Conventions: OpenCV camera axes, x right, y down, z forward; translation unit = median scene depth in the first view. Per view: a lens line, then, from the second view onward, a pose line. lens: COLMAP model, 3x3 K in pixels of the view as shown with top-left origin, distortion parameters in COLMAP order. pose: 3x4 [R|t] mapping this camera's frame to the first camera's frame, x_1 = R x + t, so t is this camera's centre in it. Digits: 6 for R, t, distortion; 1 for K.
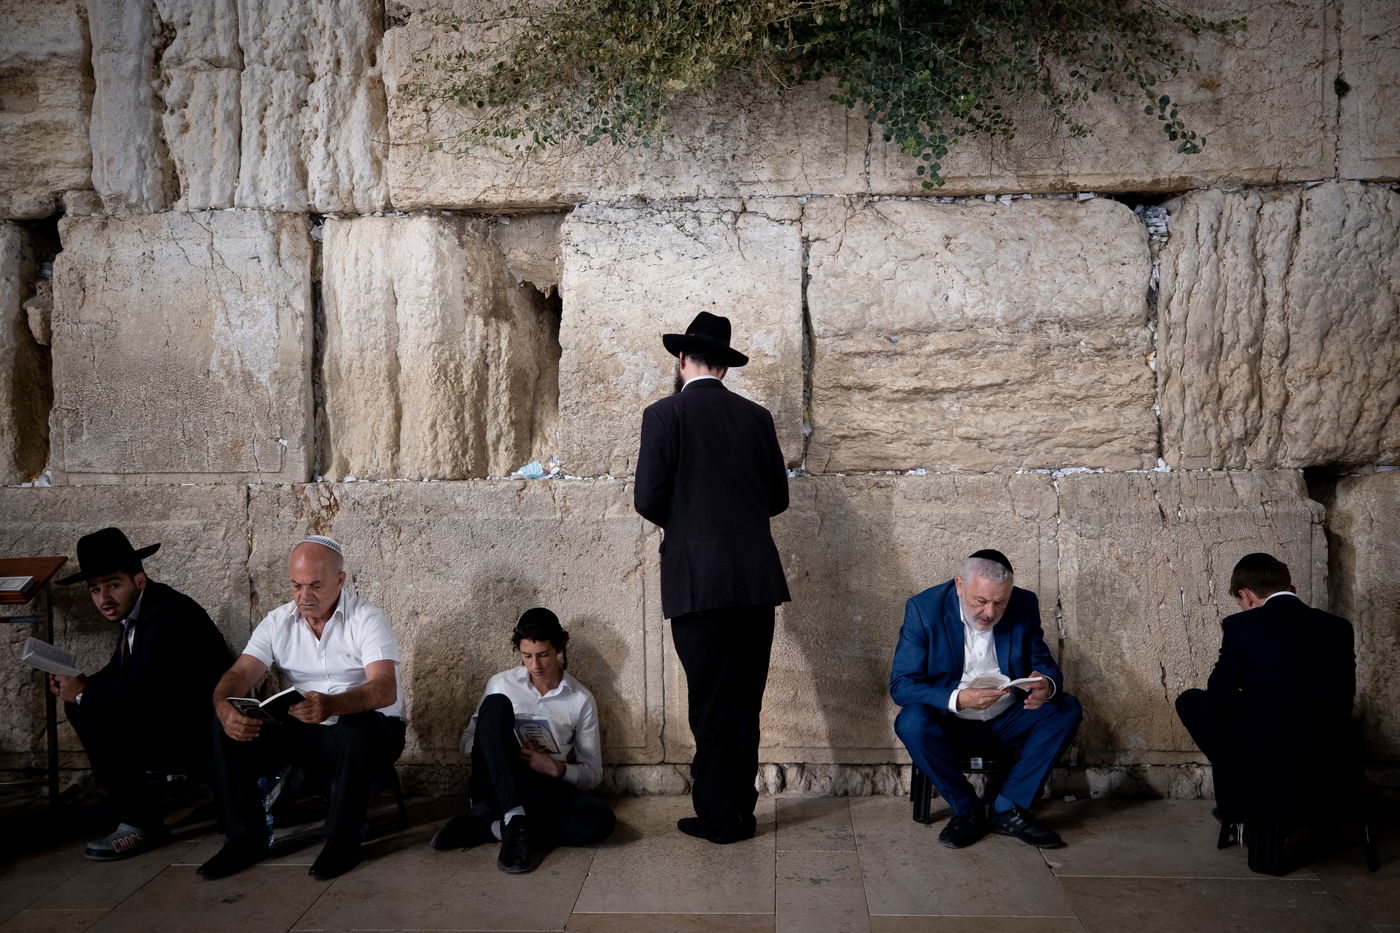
lens RADIAL K [[1357.0, 0, 702.1], [0, 1357.0, 464.6], [0, 0, 1]] dist [0.051488, 0.000000]
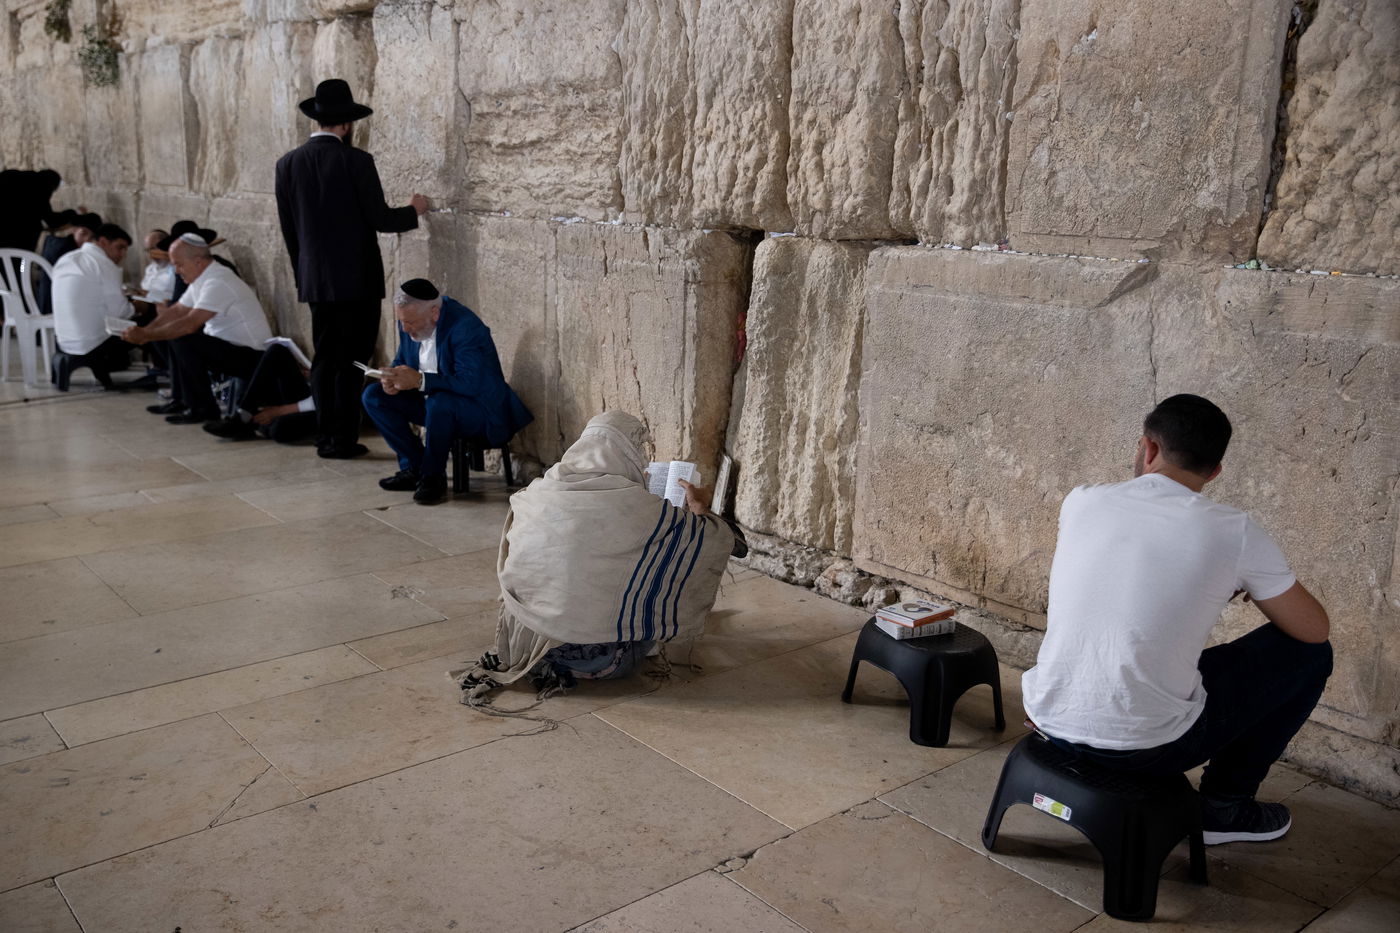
lens RADIAL K [[1282.1, 0, 664.7], [0, 1282.1, 453.6], [0, 0, 1]] dist [0.023903, 0.000000]
pose [[0.653952, 0.187246, -0.732998, 1.154404], [-0.054110, 0.977982, 0.201553, -0.024830], [0.754599, -0.092144, 0.649685, 0.336338]]
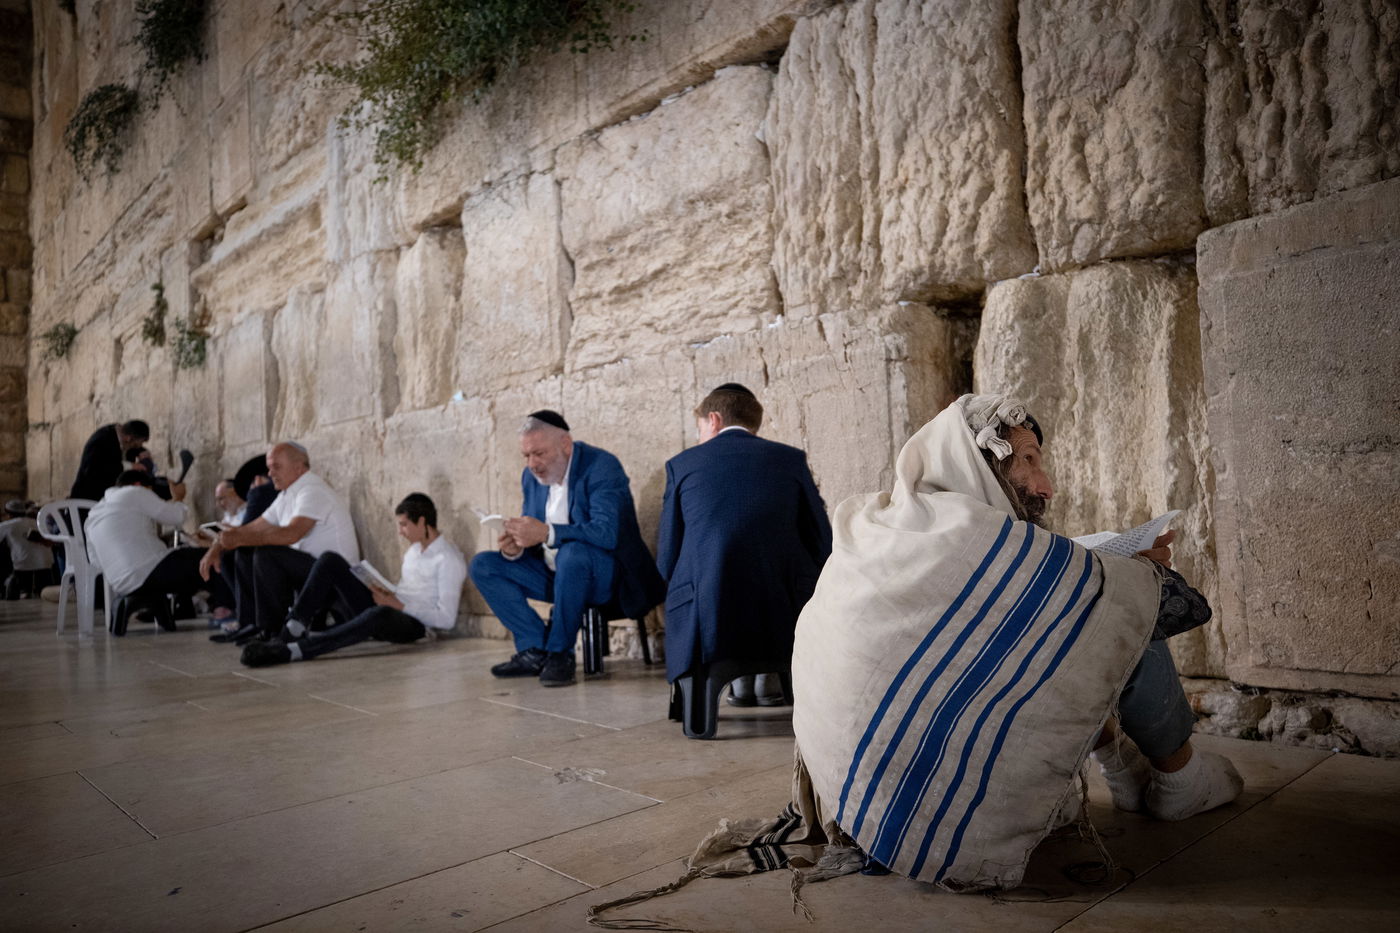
lens RADIAL K [[998.8, 0, 699.5], [0, 998.8, 463.1], [0, 0, 1]] dist [0.003782, 0.000690]
pose [[0.698298, -0.052406, -0.713886, 0.786125], [0.011509, 0.998009, -0.062005, 0.140075], [0.715714, 0.035082, 0.697512, 0.482673]]
